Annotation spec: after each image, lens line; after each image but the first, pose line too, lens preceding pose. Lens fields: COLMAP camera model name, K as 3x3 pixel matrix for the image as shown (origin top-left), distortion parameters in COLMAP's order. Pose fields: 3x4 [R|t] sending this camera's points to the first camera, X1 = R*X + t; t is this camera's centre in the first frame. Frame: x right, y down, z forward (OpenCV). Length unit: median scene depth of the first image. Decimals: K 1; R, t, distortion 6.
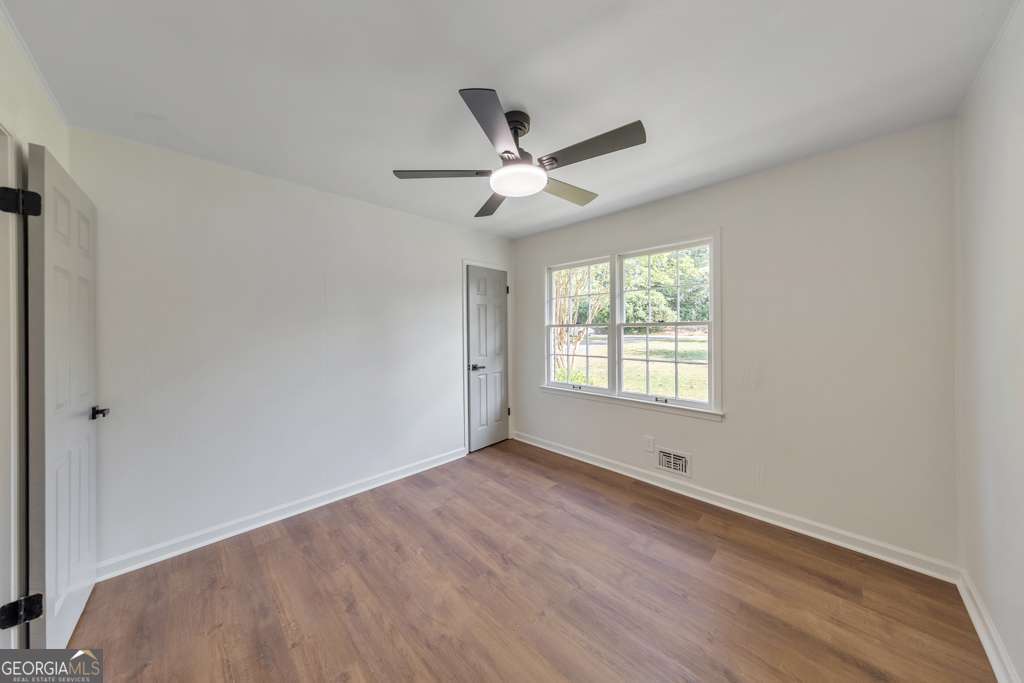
lens RADIAL K [[330.8, 0, 514.5], [0, 330.8, 334.2], [0, 0, 1]] dist [0.000860, -0.000060]
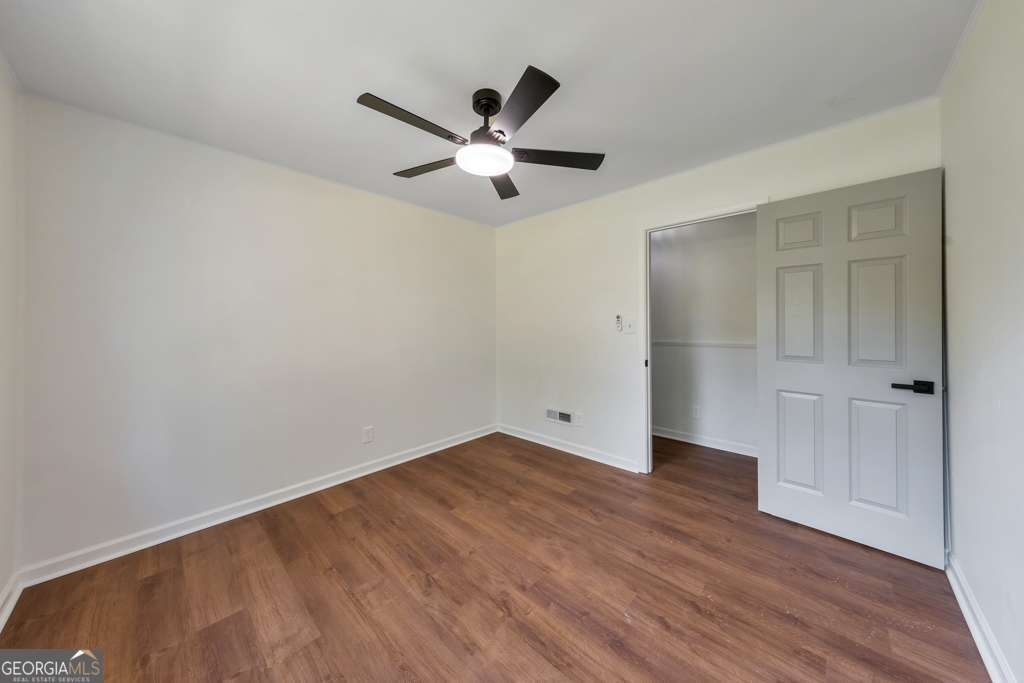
lens RADIAL K [[336.5, 0, 512.7], [0, 336.5, 320.9], [0, 0, 1]] dist [0.001288, -0.000017]
pose [[-0.999278, 0.015988, -0.034473, -0.029472], [0.016054, 0.999870, -0.001627, 0.022182], [0.034442, -0.002179, -0.999404, 1.883027]]
